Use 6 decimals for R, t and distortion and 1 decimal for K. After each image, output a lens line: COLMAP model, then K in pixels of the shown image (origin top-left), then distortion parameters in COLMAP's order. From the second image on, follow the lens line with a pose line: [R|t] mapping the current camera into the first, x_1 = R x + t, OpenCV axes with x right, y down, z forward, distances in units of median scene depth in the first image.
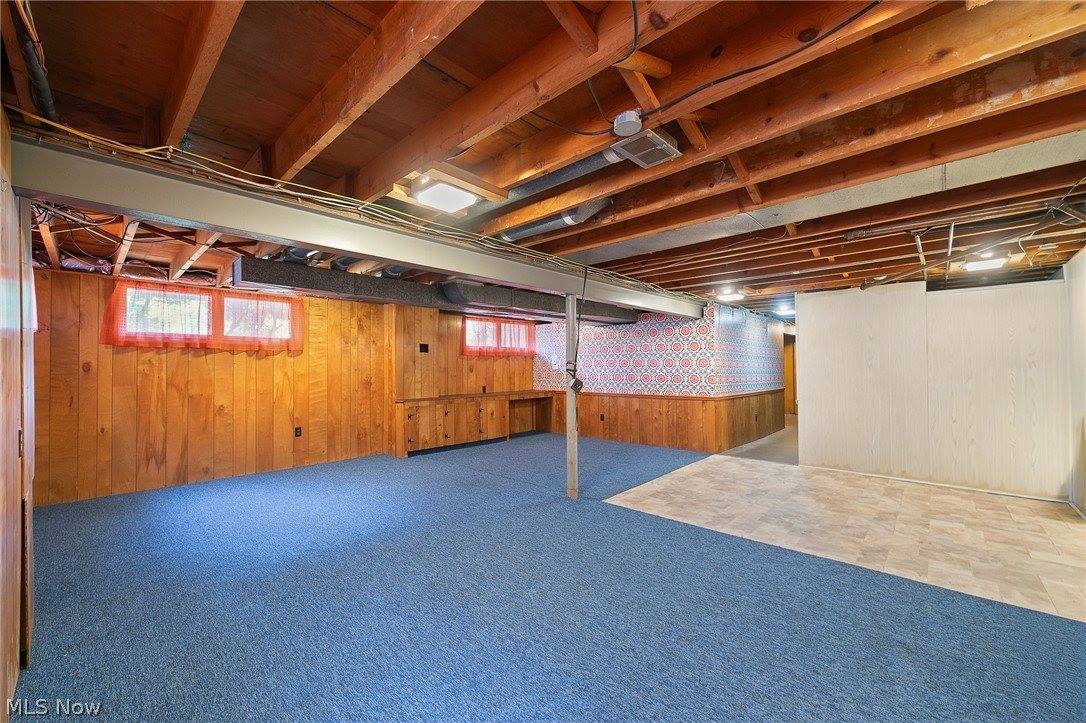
lens RADIAL K [[435.7, 0, 544.2], [0, 435.7, 364.9], [0, 0, 1]] dist [-0.002588, -0.000319]
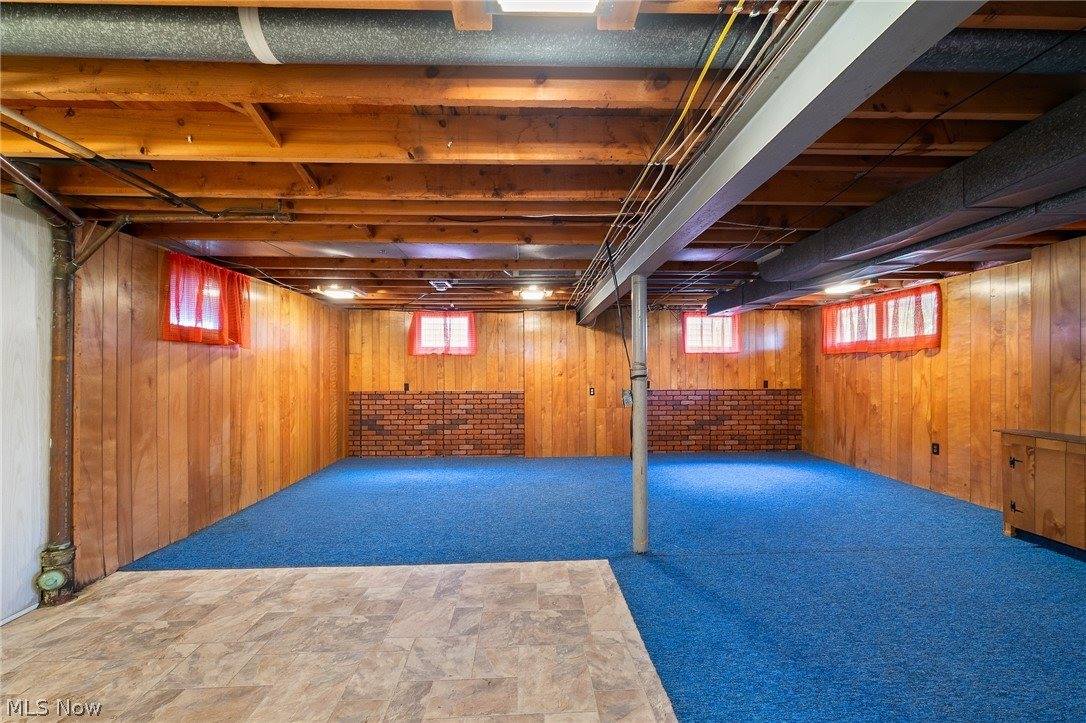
lens RADIAL K [[435.7, 0, 544.3], [0, 435.7, 366.0], [0, 0, 1]] dist [-0.002588, -0.000319]
pose [[-0.713523, 0.003211, -0.700625, 0.681046], [0.011541, 0.999908, -0.007171, -0.004344], [0.700537, -0.013203, -0.713494, 1.384560]]
